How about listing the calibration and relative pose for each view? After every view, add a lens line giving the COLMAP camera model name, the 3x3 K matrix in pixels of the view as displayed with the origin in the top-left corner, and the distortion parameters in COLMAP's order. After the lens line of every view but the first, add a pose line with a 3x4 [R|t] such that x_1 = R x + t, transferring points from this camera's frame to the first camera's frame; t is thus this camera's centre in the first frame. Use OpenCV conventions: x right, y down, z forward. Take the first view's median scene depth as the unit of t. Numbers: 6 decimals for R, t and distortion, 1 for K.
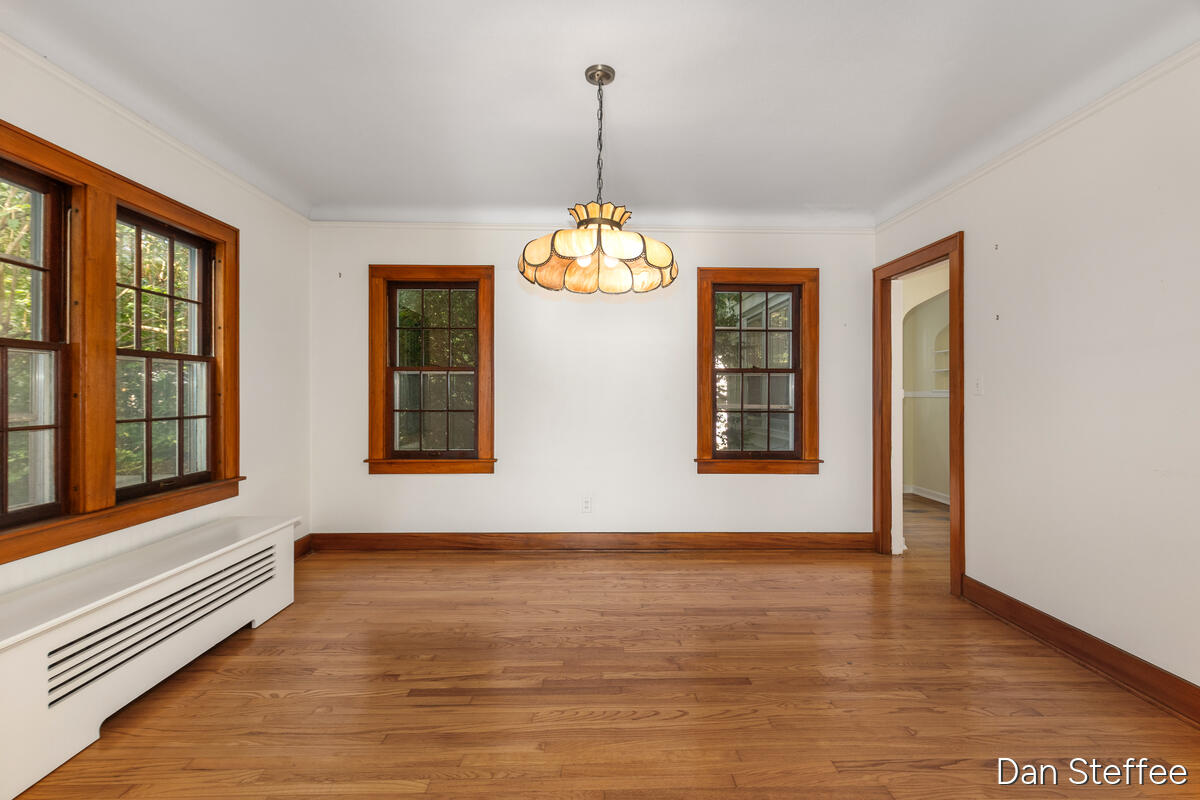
lens RADIAL K [[559.5, 0, 600.0], [0, 559.5, 400.0], [0, 0, 1]] dist [-0.000001, 0.000128]
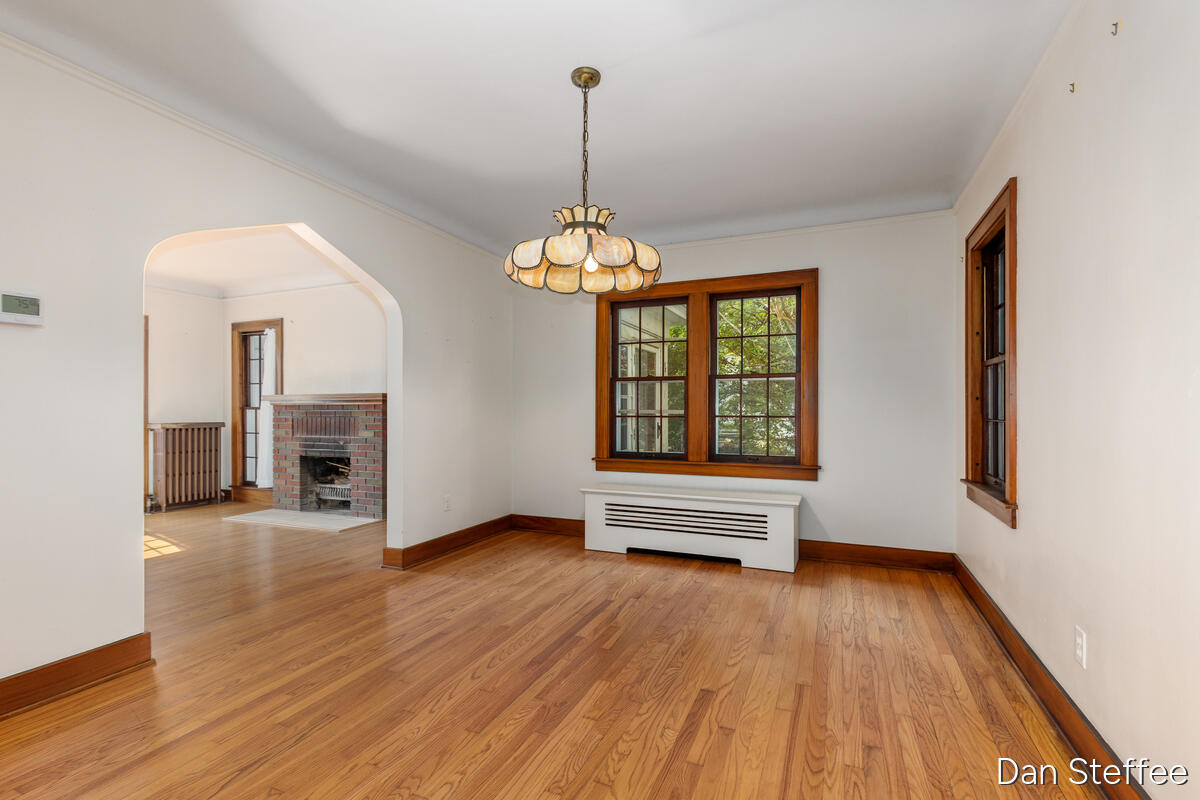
lens RADIAL K [[556.7, 0, 608.9], [0, 556.7, 409.4], [0, 0, 1]] dist [-0.001089, -0.000125]
pose [[-0.430719, 0.002230, -0.902484, 0.895027], [-0.009413, 0.999931, 0.006964, 0.009981], [0.902437, 0.011495, -0.430668, 1.479684]]
